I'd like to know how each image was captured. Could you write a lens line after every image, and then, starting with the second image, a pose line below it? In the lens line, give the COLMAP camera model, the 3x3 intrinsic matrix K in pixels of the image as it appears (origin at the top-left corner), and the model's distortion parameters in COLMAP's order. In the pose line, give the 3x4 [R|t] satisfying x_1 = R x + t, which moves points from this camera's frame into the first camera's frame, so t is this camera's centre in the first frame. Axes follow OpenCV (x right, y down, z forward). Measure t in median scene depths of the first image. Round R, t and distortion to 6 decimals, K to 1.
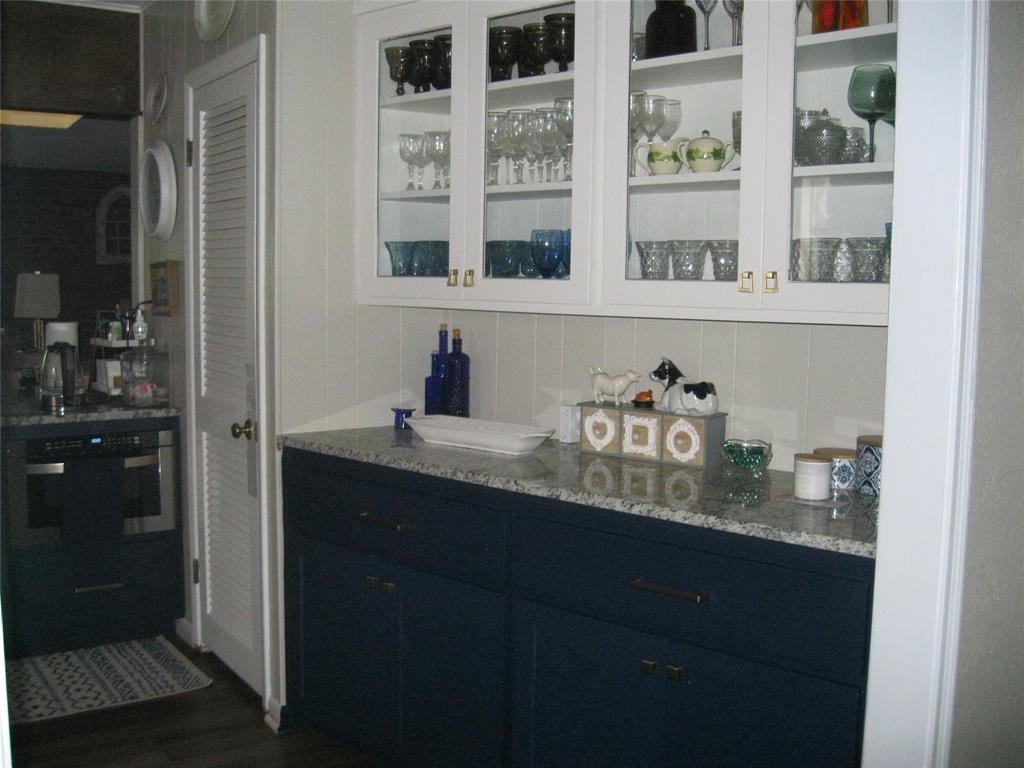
lens RADIAL K [[1043.5, 0, 512.0], [0, 1043.5, 384.0], [0, 0, 1]] dist [-0.117449, 0.012583]
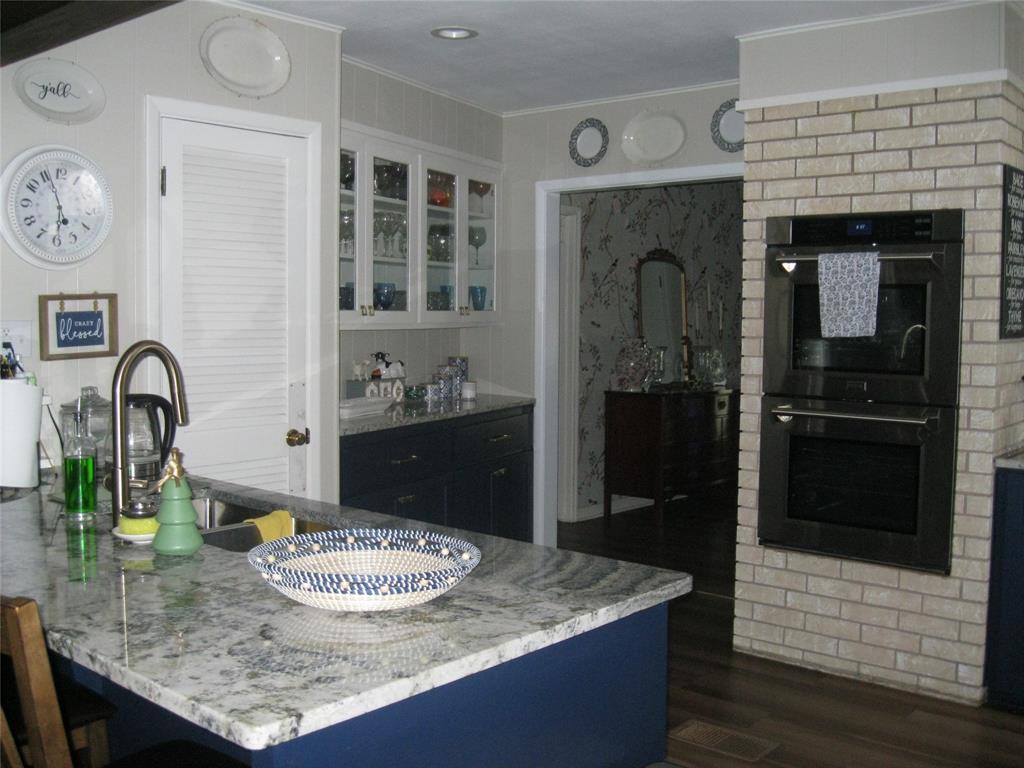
lens RADIAL K [[1043.5, 0, 512.0], [0, 1043.5, 384.0], [0, 0, 1]] dist [-0.117449, 0.012583]
pose [[-0.249379, -0.082772, 0.964862, -1.812216], [0.086317, 0.990475, 0.107279, -0.151805], [-0.964551, 0.110037, -0.239860, 1.261140]]
